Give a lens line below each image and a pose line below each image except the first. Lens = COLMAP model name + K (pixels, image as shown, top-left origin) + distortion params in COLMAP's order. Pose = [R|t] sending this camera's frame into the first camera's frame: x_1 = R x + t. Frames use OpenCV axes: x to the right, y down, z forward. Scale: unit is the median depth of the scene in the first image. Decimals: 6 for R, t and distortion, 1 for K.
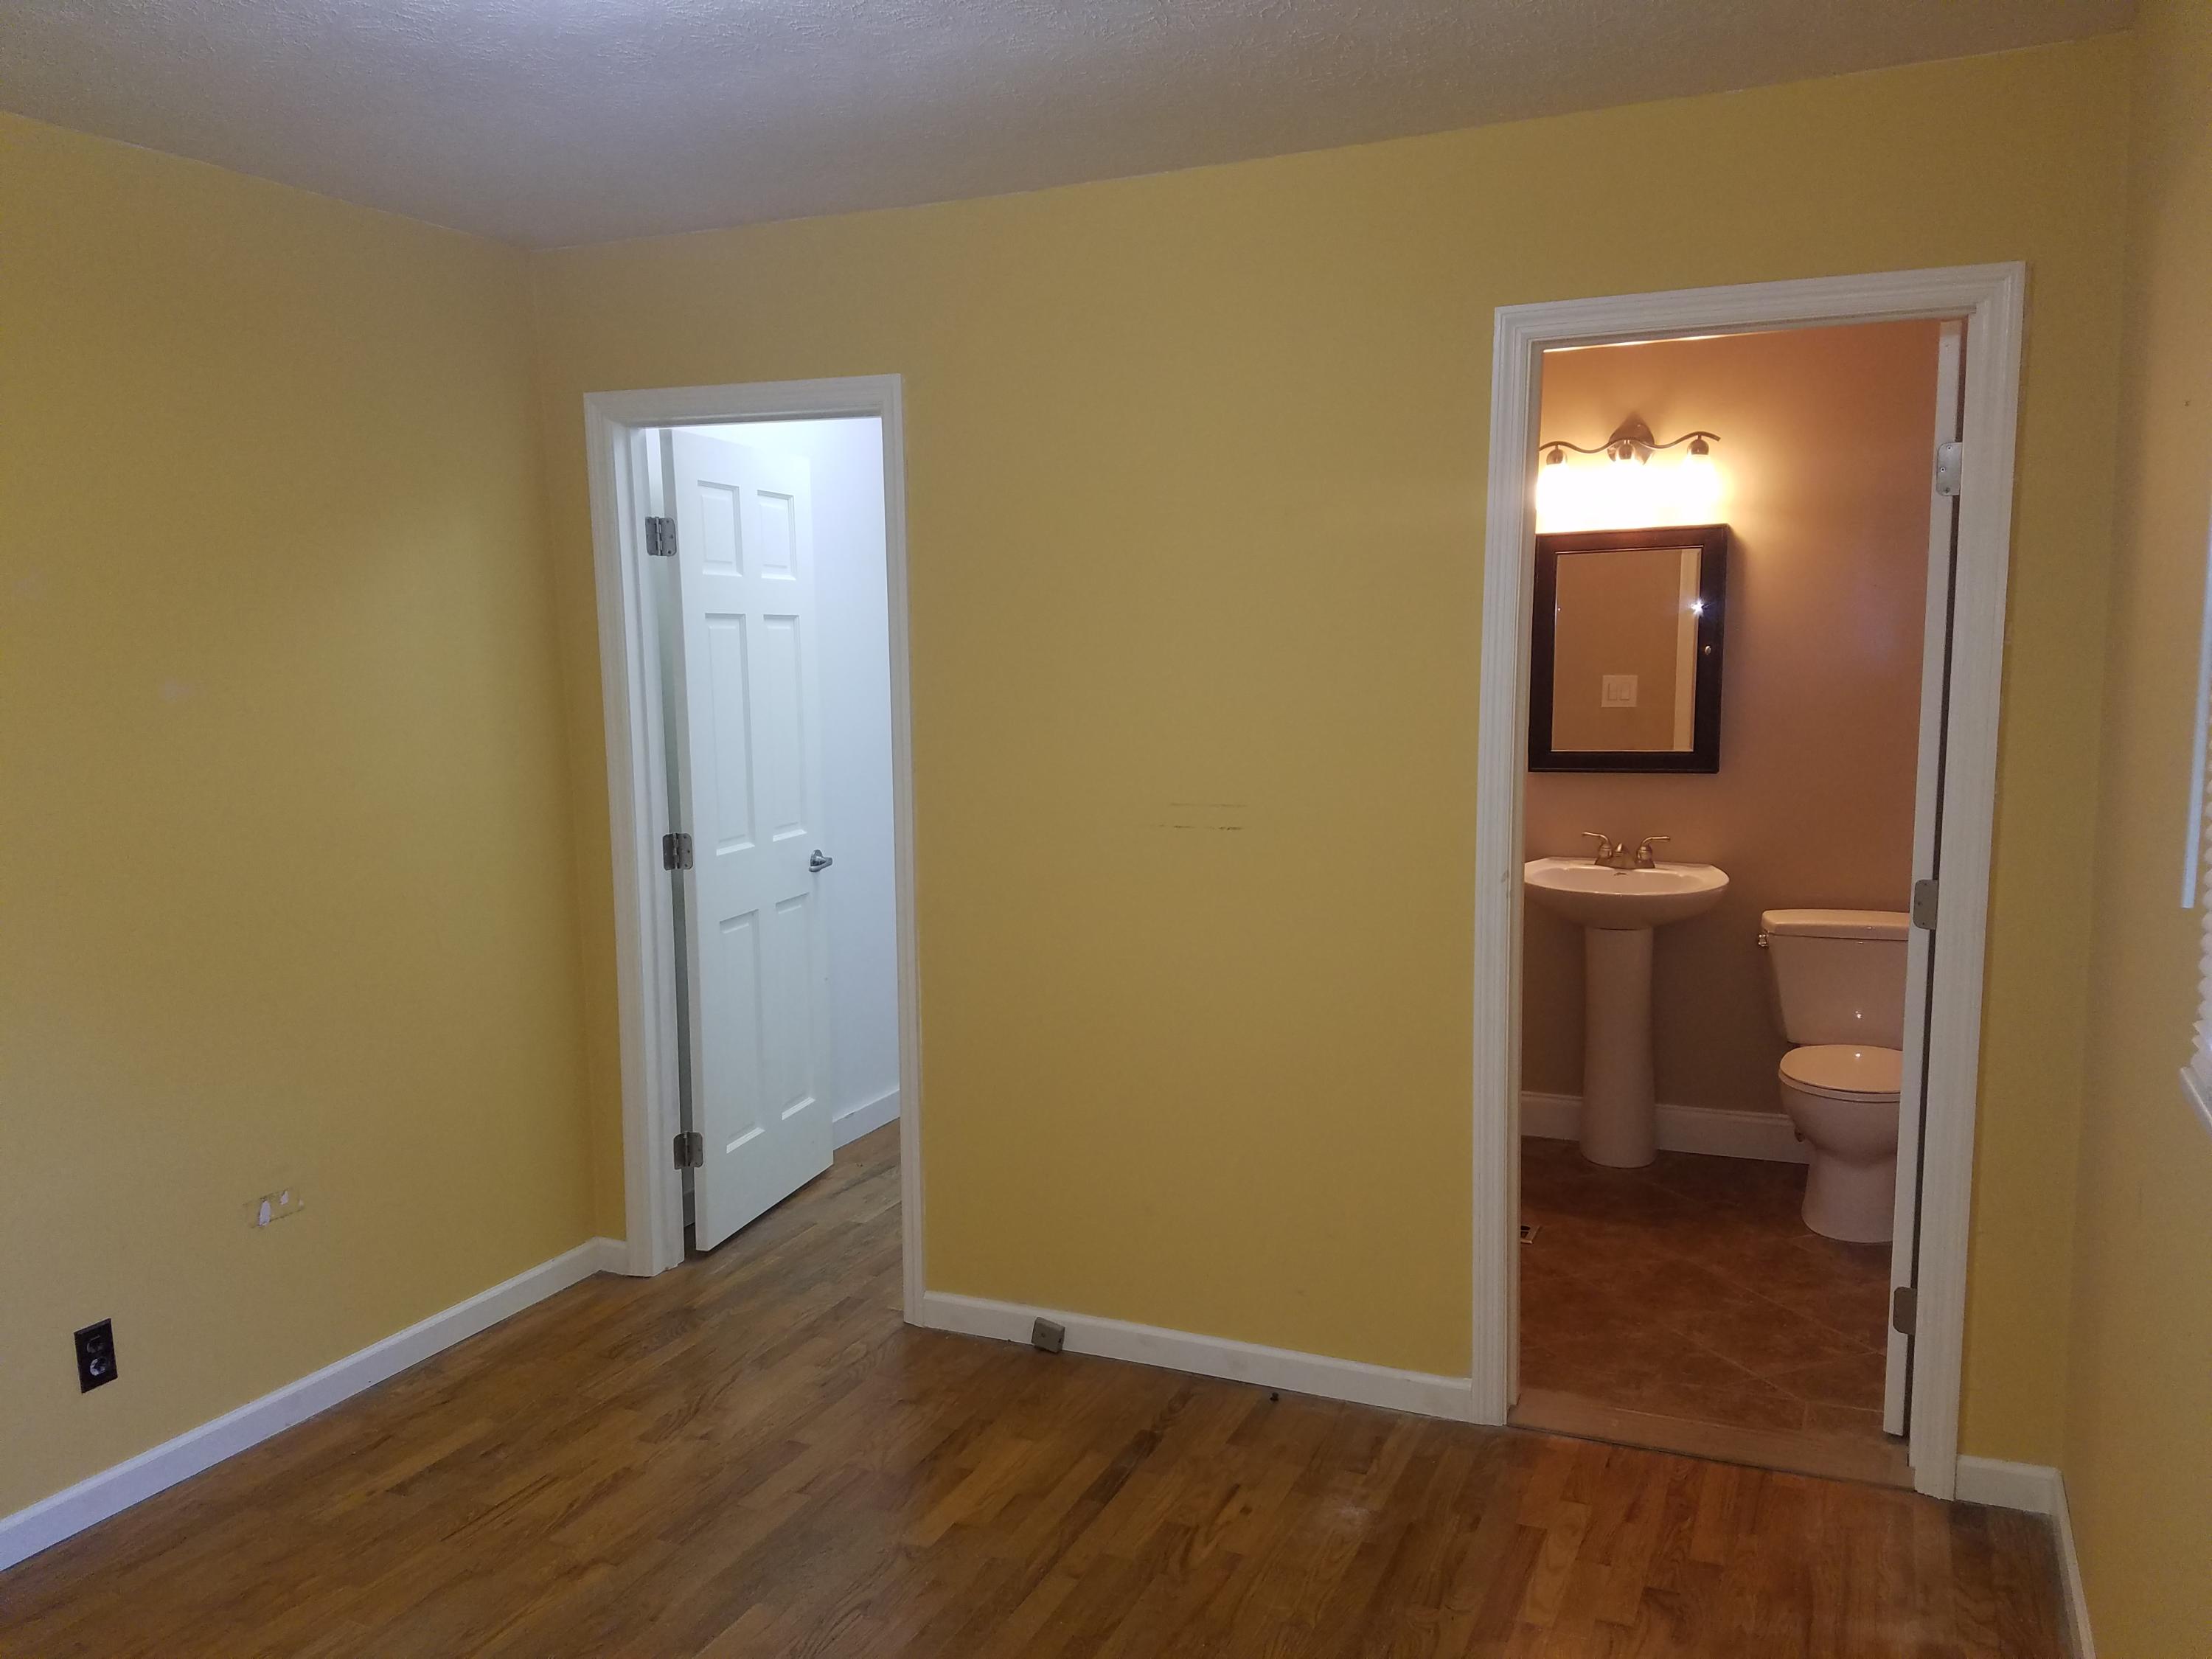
lens RADIAL K [[1615.6, 0, 1102.9], [0, 1615.6, 860.8], [0, 0, 1]] dist [0.233225, -0.429530]
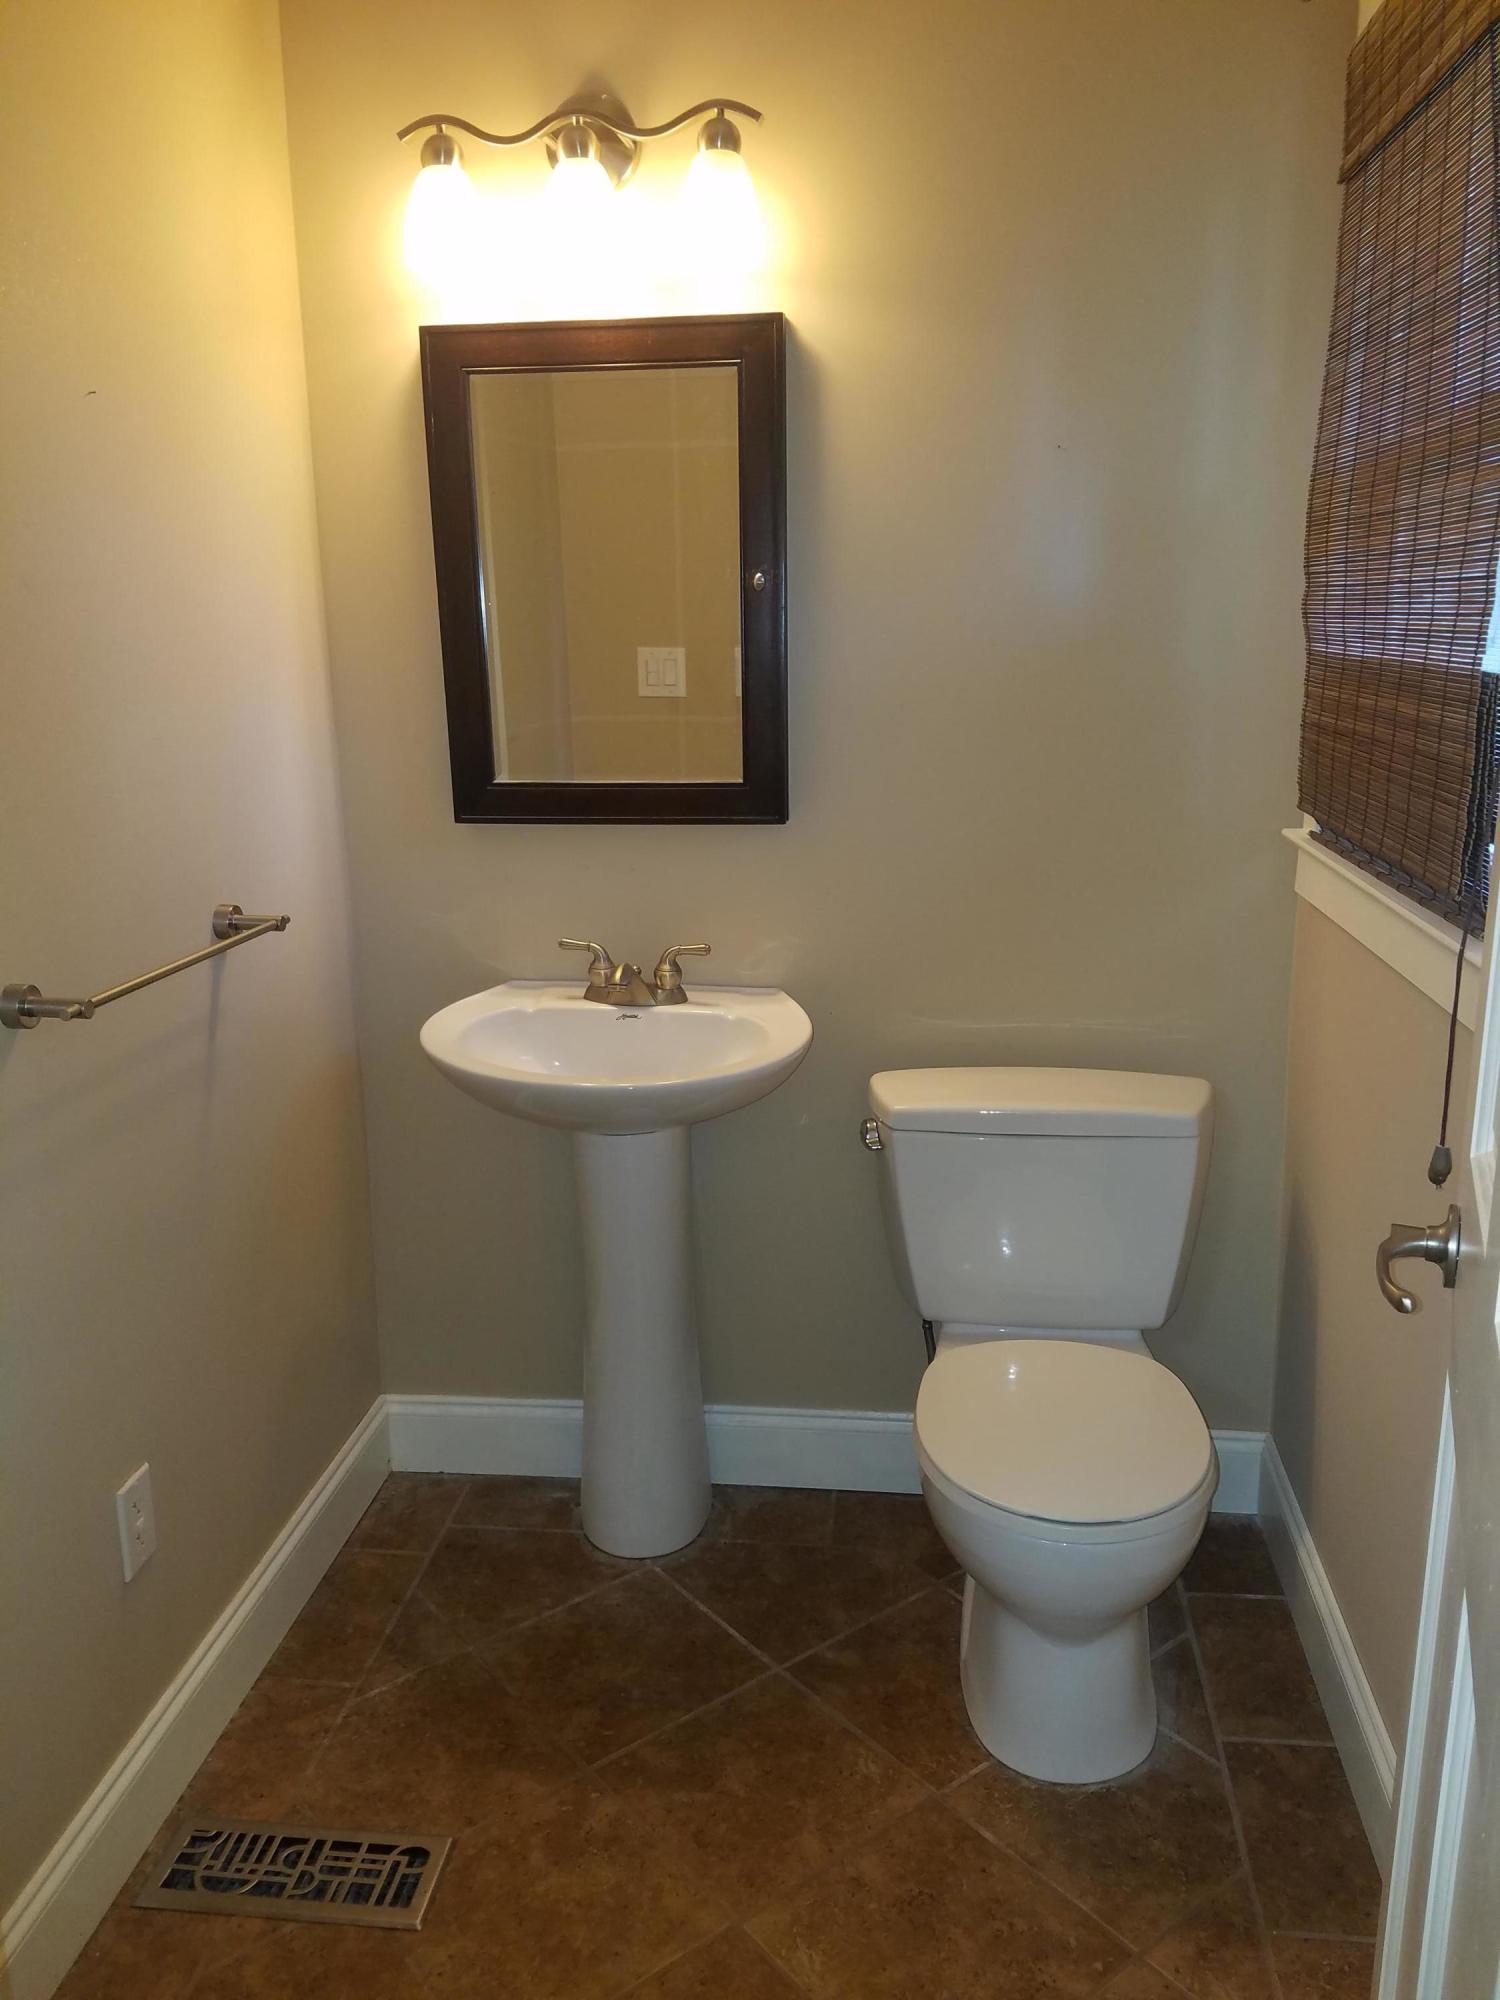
lens RADIAL K [[1460.8, 0, 704.2], [0, 1460.8, 992.3], [0, 0, 1]] dist [0.233225, -0.429530]
pose [[0.960408, -0.068202, 0.270120, 0.214822], [0.039766, 0.993204, 0.109386, -0.051547], [-0.275744, -0.094313, 0.956593, 0.551050]]
